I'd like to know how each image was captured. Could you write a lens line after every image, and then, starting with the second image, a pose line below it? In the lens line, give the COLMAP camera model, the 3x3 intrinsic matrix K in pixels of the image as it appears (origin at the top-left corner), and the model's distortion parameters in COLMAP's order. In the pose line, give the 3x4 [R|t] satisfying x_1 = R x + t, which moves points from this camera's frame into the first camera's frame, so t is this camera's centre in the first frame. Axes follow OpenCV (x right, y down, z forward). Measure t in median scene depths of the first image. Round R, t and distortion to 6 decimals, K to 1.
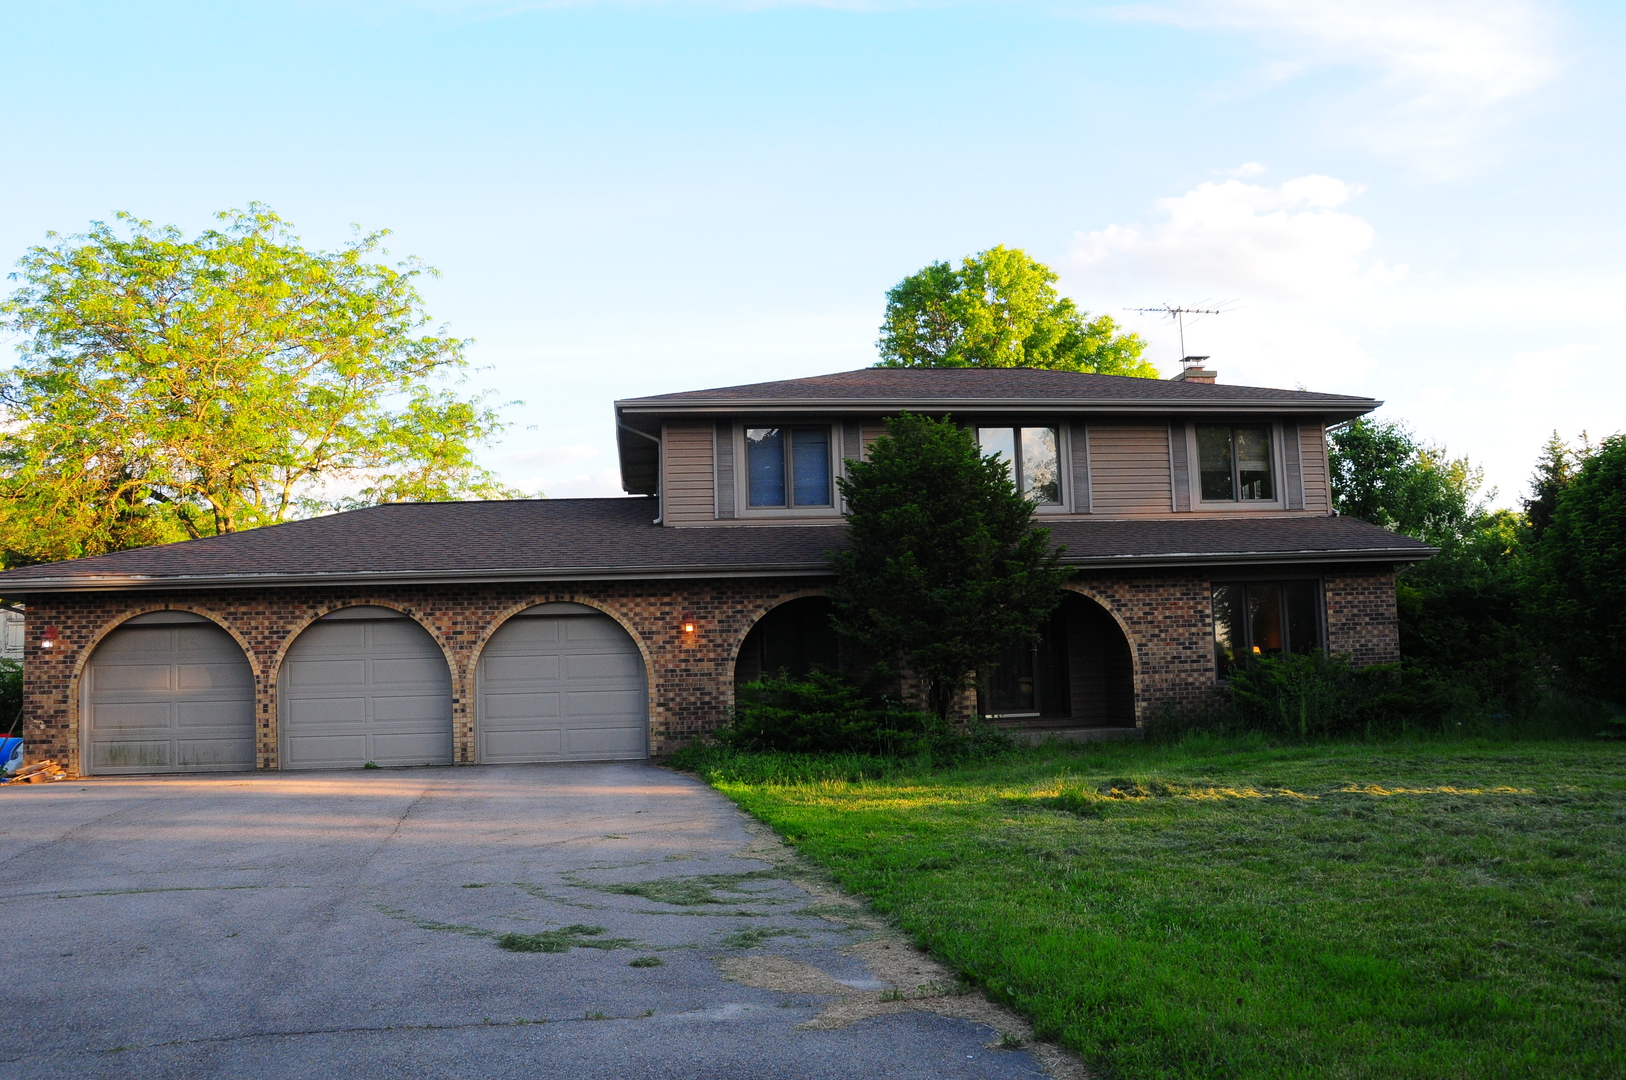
lens RADIAL K [[1292.2, 0, 805.4], [0, 1292.2, 535.4], [0, 0, 1]] dist [-0.060781, -0.002910]
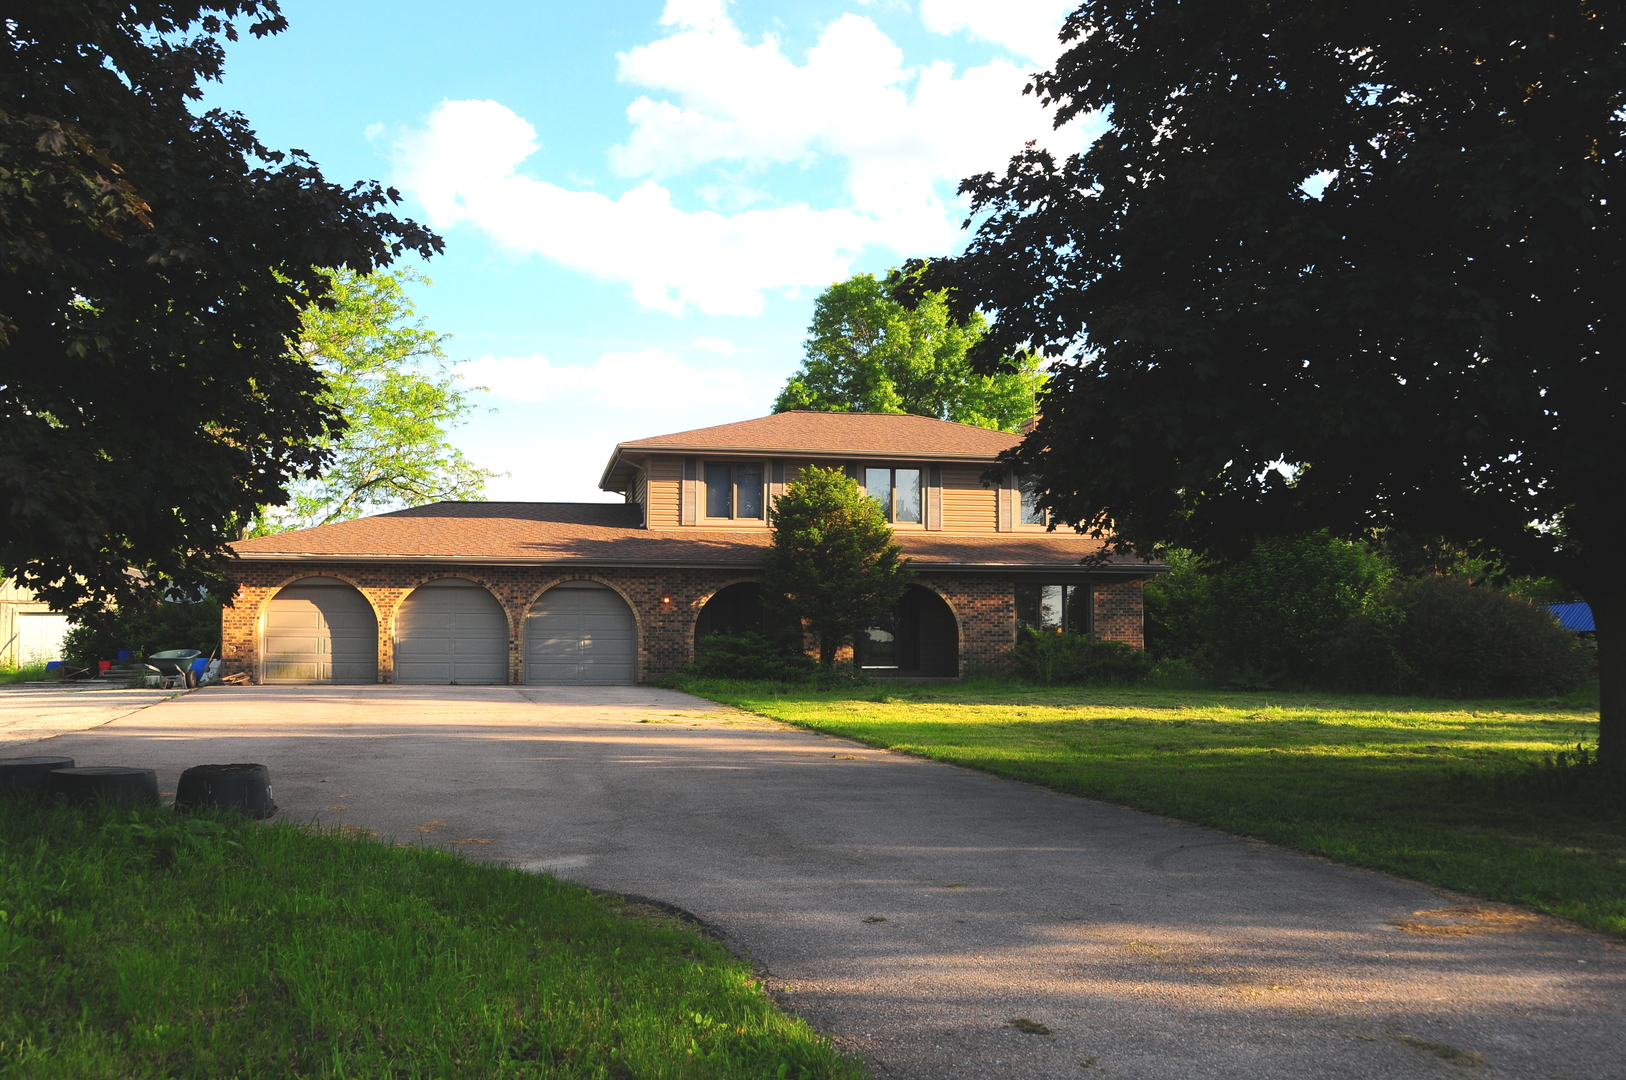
lens RADIAL K [[1547.7, 0, 813.4], [0, 1547.7, 537.1], [0, 0, 1]] dist [-0.012293, 0.000000]
pose [[0.997191, 0.041212, 0.062538, -0.032181], [-0.043406, 0.998474, 0.034146, -0.068350], [-0.061036, -0.036765, 0.997458, -0.784632]]
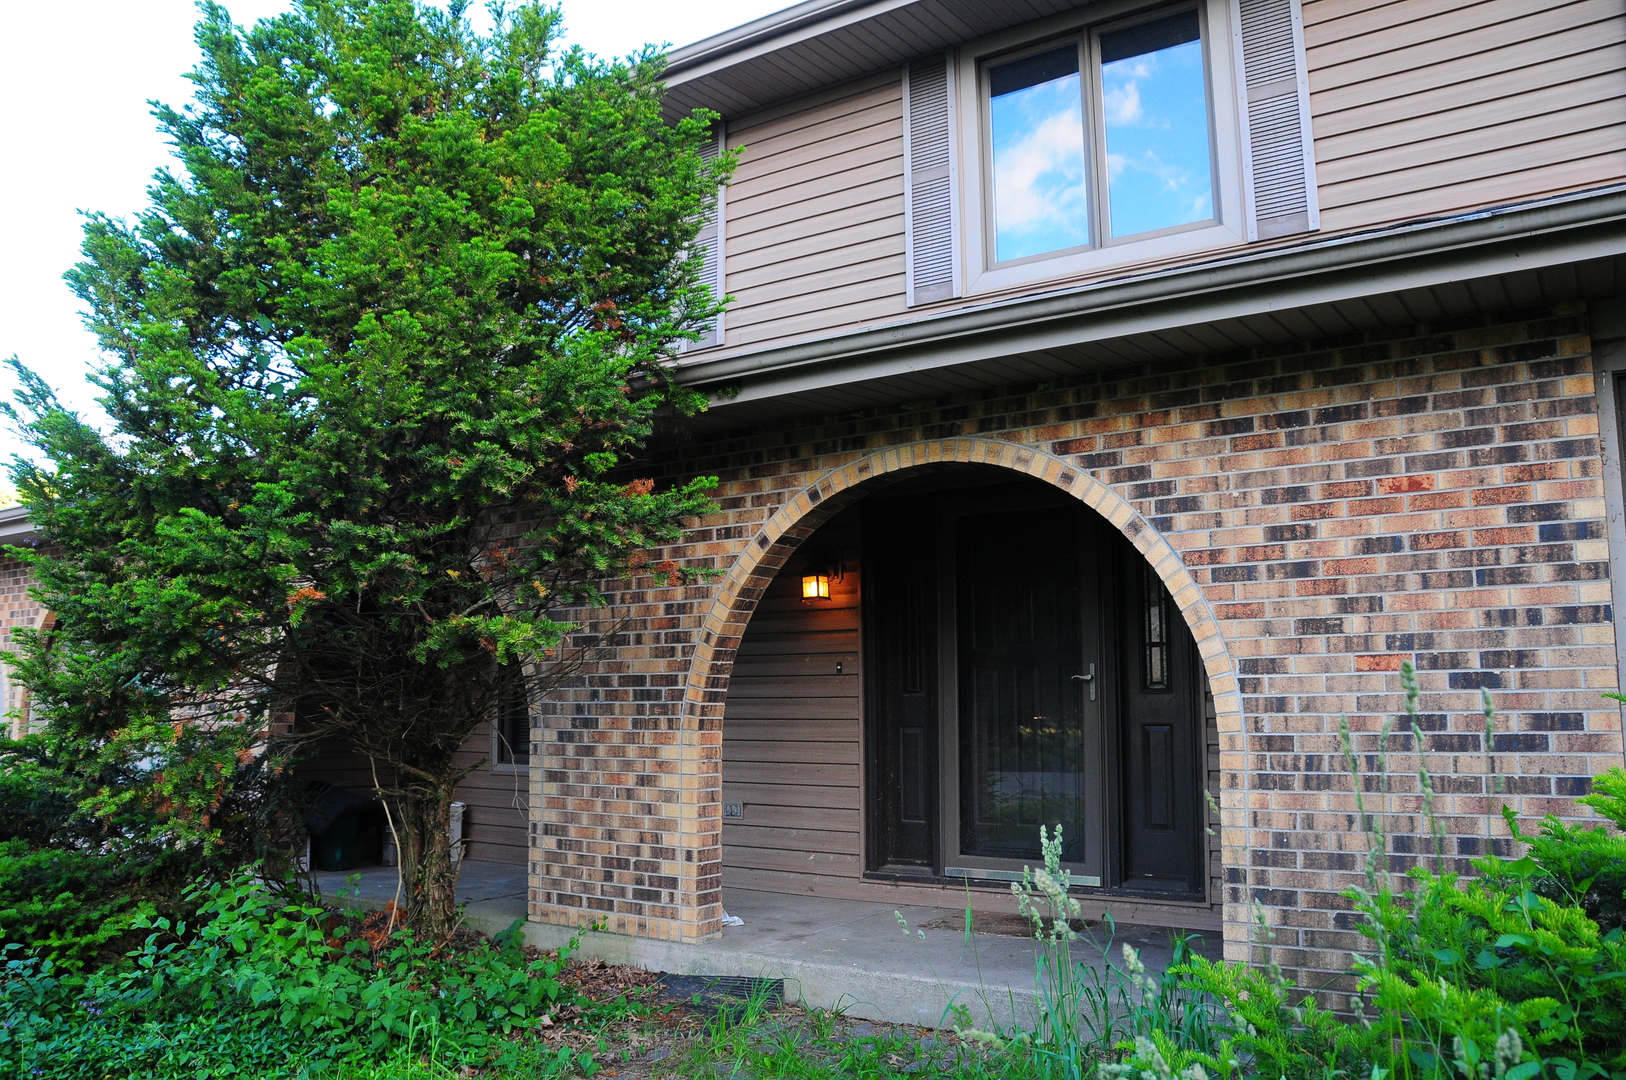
lens RADIAL K [[1292.2, 0, 813.6], [0, 1292.2, 550.0], [0, 0, 1]] dist [-0.060781, -0.002910]
pose [[0.755687, -0.050258, -0.653001, 0.355350], [0.034659, 0.998723, -0.036756, 0.069699], [0.654015, 0.005144, 0.756464, 0.765012]]
